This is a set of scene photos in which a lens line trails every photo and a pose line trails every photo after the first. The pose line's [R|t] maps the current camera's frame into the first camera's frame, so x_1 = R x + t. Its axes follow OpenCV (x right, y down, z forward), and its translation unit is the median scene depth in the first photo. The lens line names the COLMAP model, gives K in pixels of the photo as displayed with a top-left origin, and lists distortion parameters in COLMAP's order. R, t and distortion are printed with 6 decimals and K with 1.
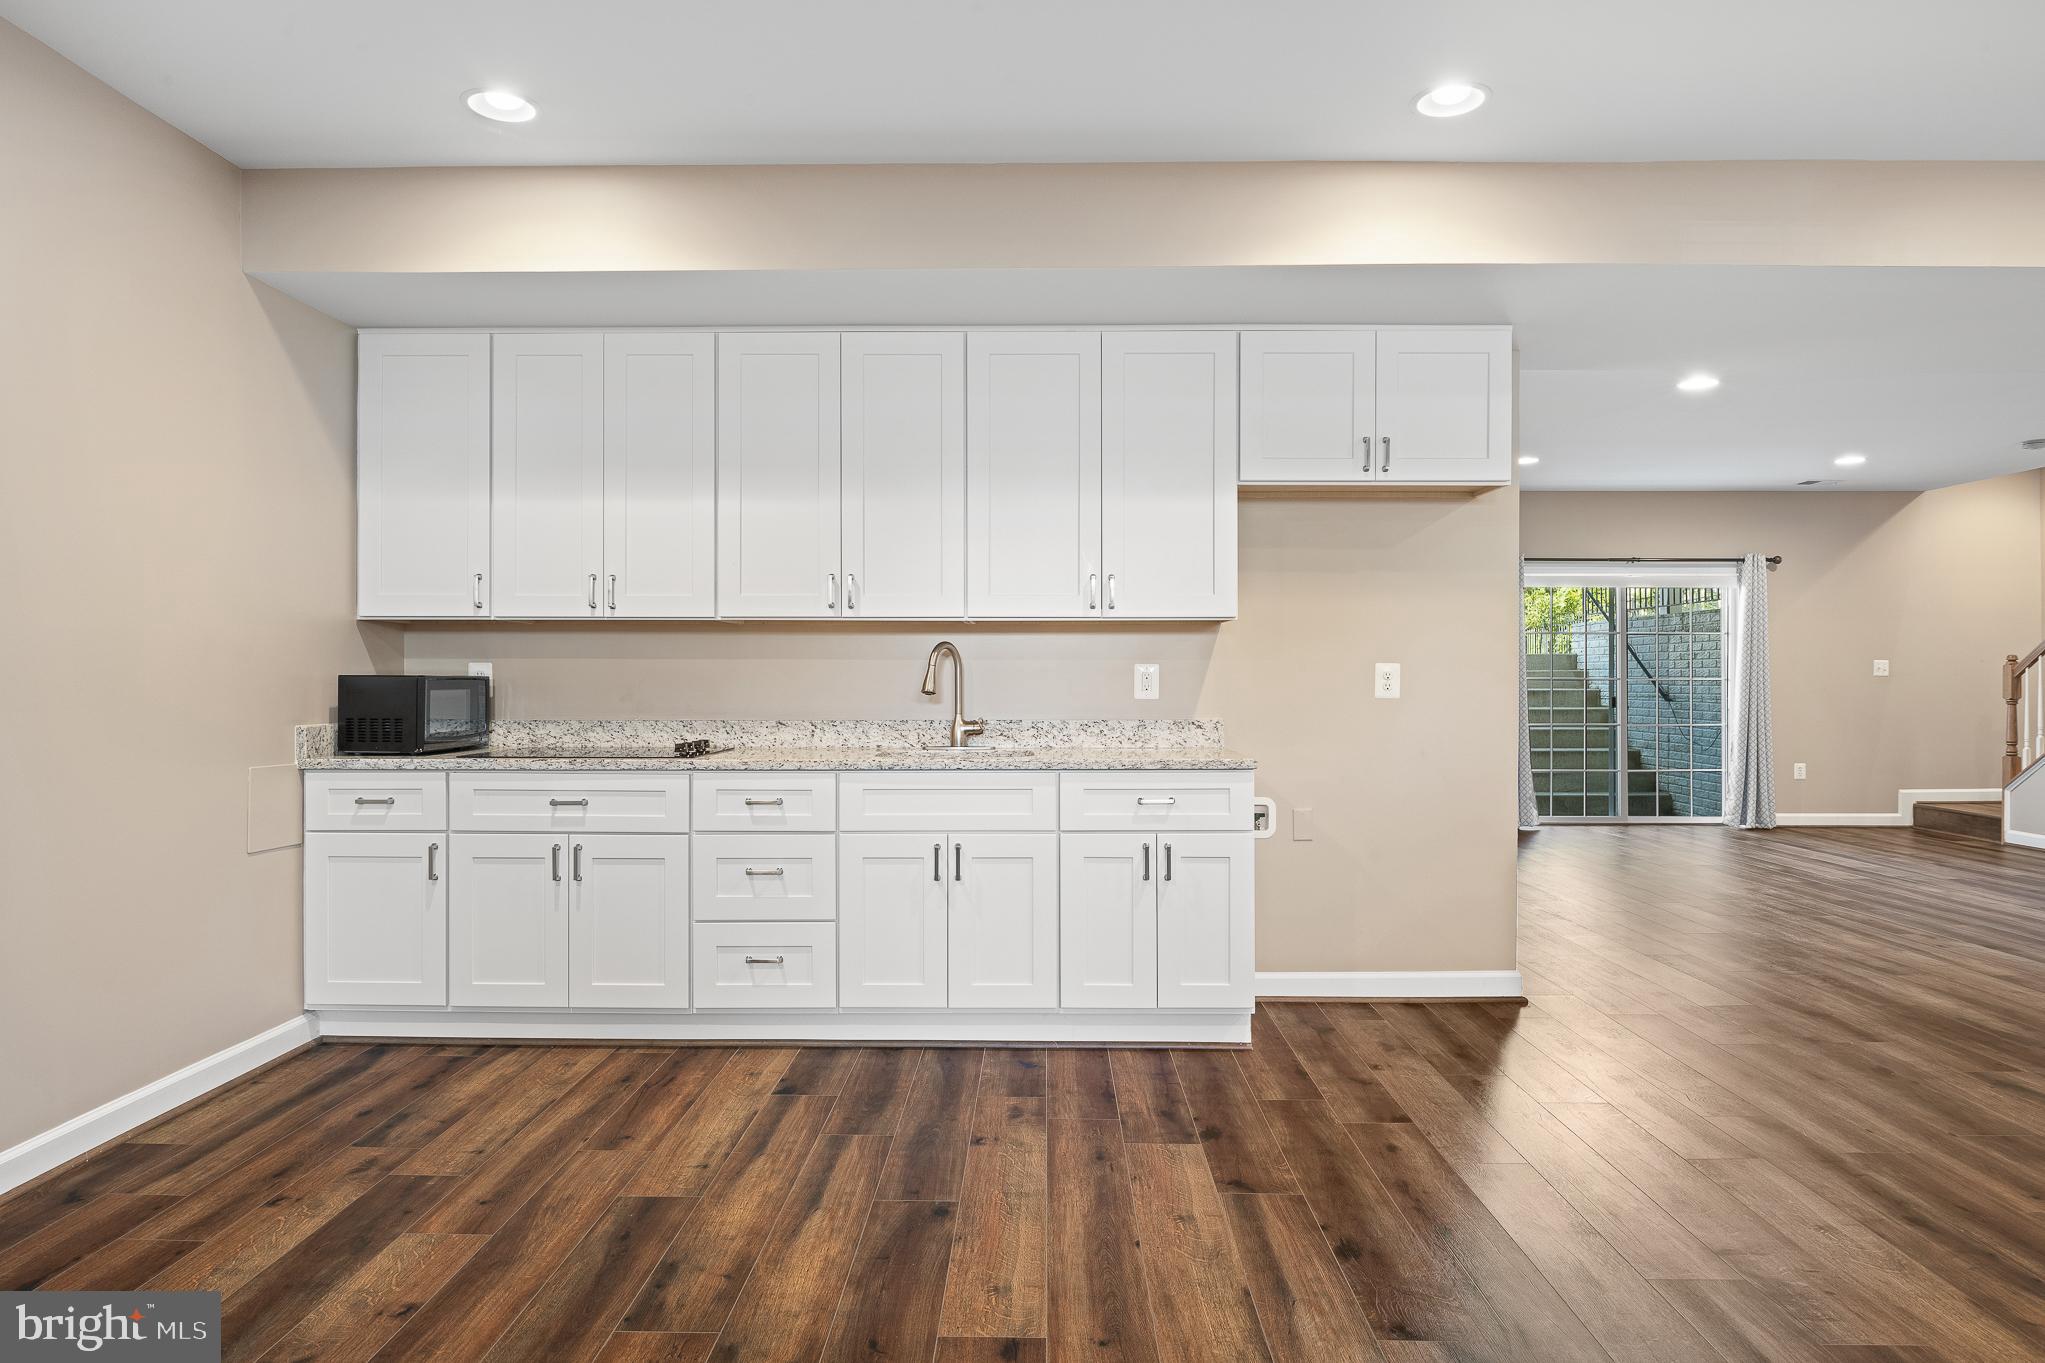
lens RADIAL K [[1192.7, 0, 1011.7], [0, 1192.7, 681.2], [0, 0, 1]] dist [-0.006828, -0.012041]
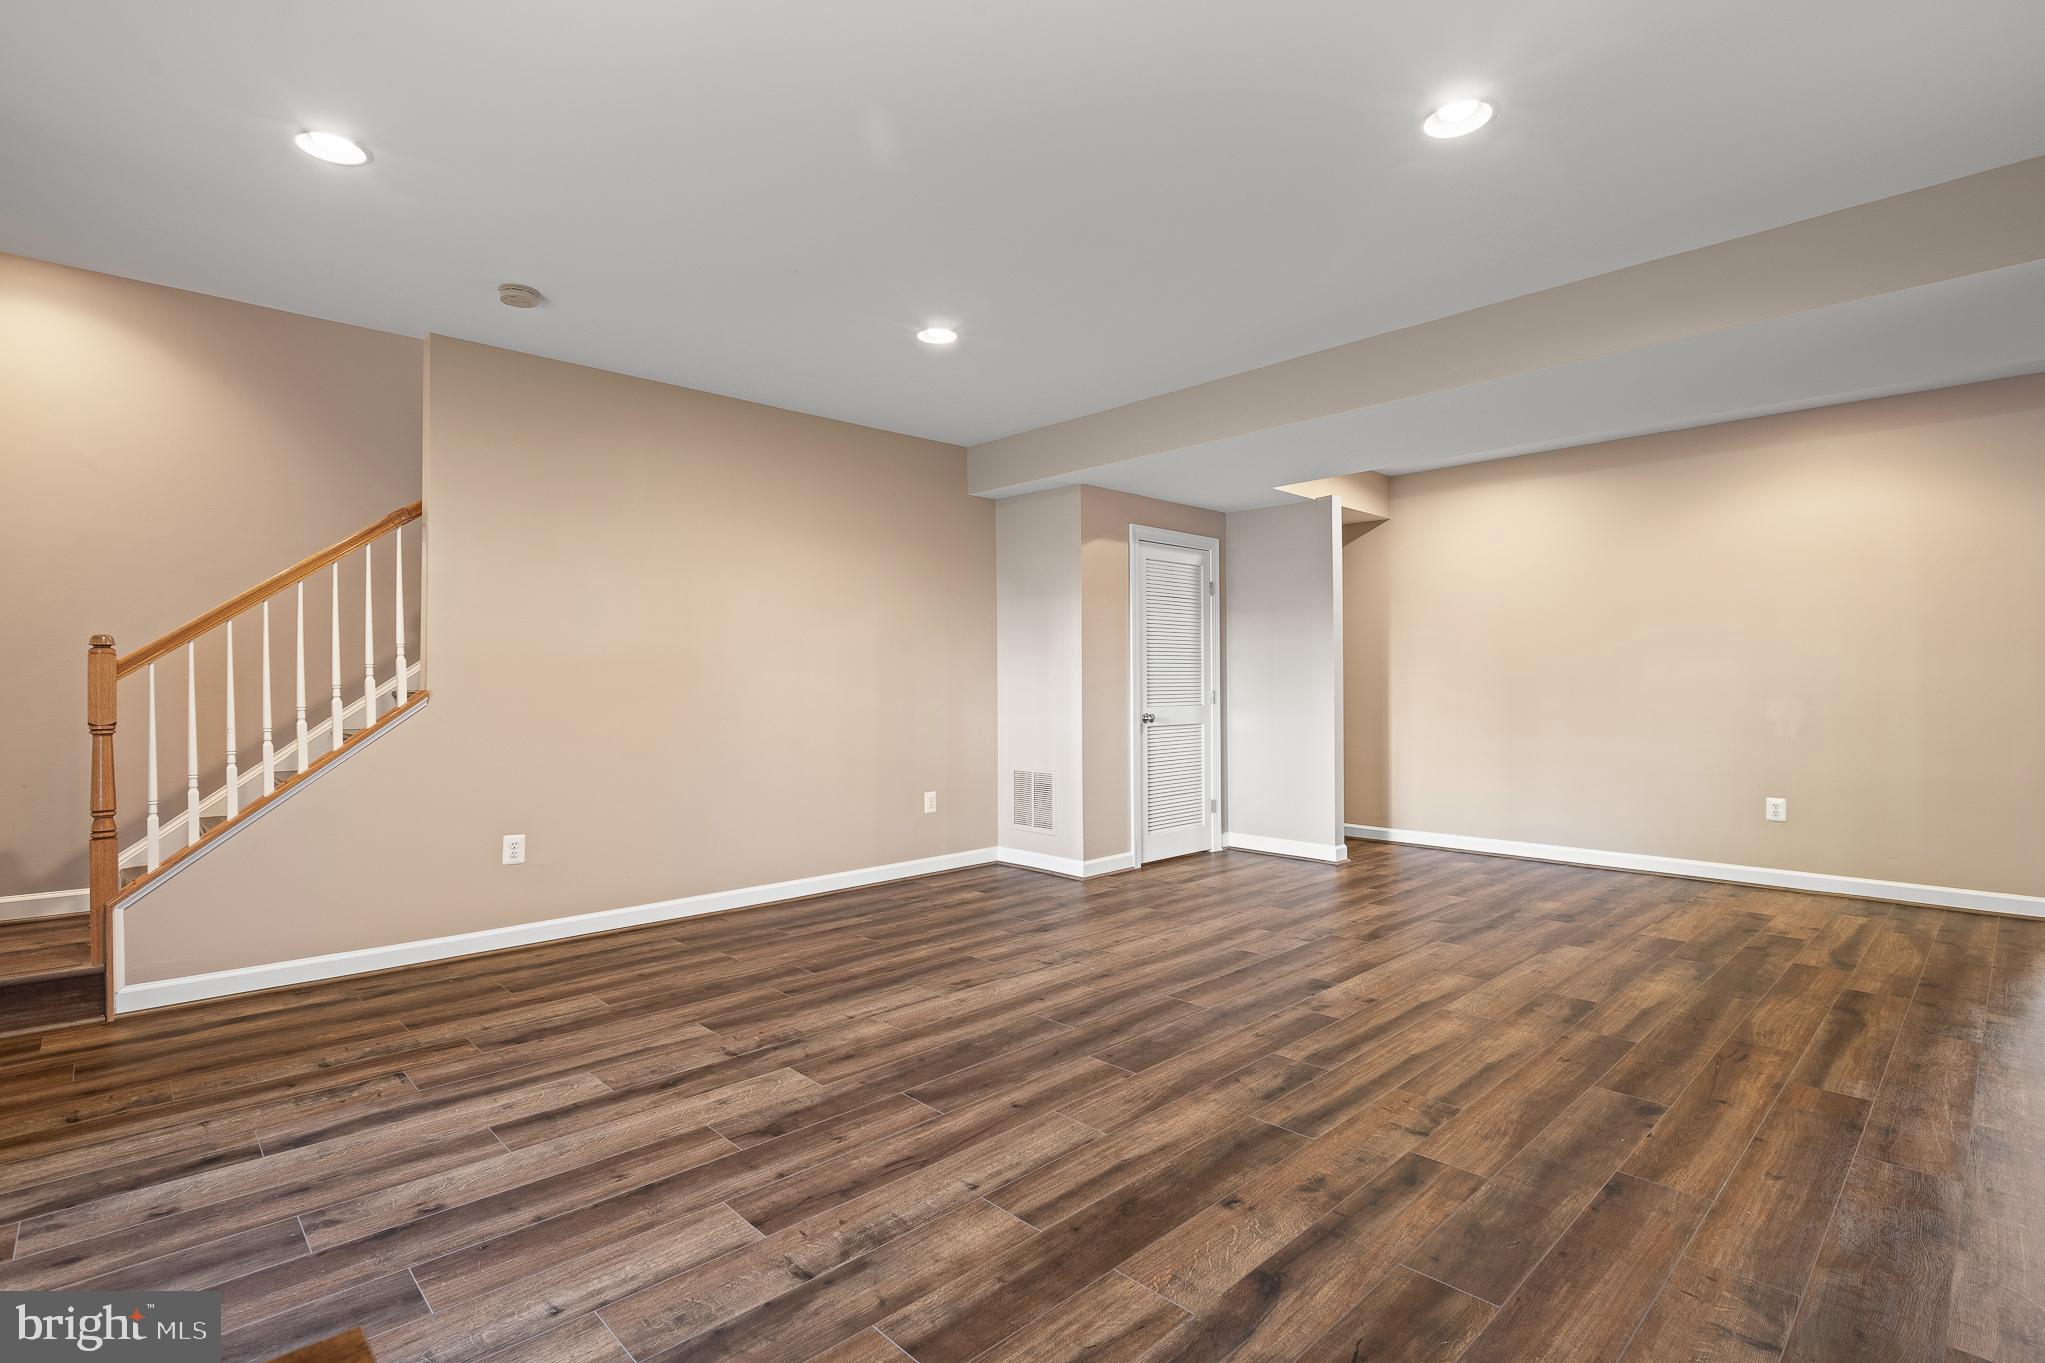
lens RADIAL K [[966.1, 0, 985.8], [0, 966.1, 677.1], [0, 0, 1]] dist [-0.013644, 0.002417]
pose [[-0.696897, 0.003486, 0.717163, 0.629806], [0.002740, 0.999994, -0.002198, -0.006181], [-0.717166, 0.000433, -0.696902, 2.126828]]
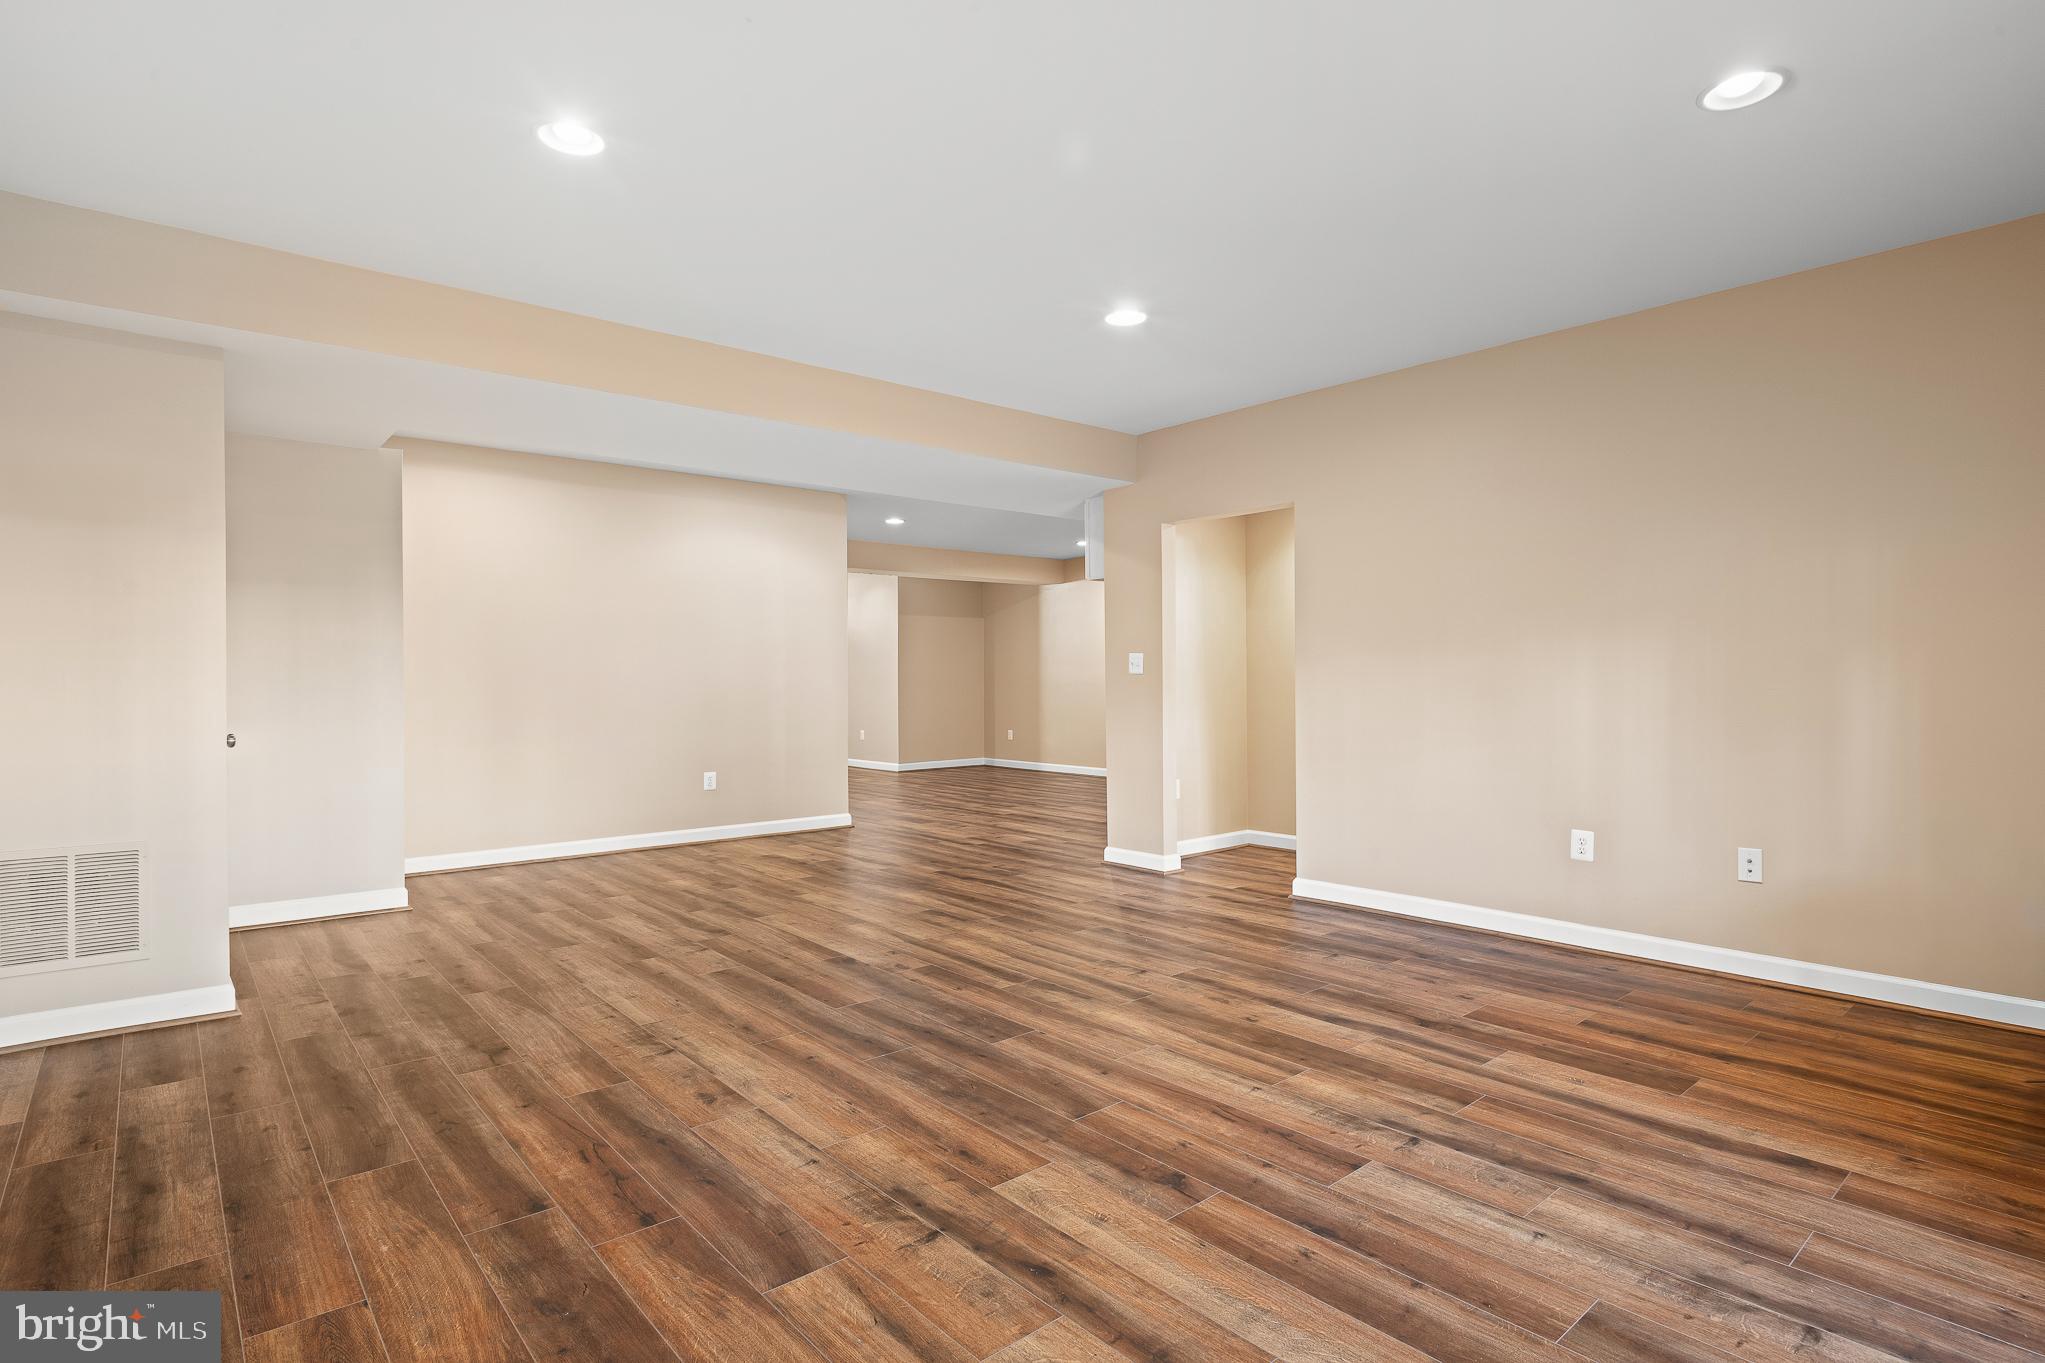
lens RADIAL K [[1046.1, 0, 1035.4], [0, 1046.1, 679.2], [0, 0, 1]] dist [-0.004648, -0.000824]
pose [[-0.733294, 0.002485, -0.679907, 1.638531], [0.003038, 0.999995, 0.000379, -0.002408], [0.679905, -0.001788, -0.733298, 2.179092]]
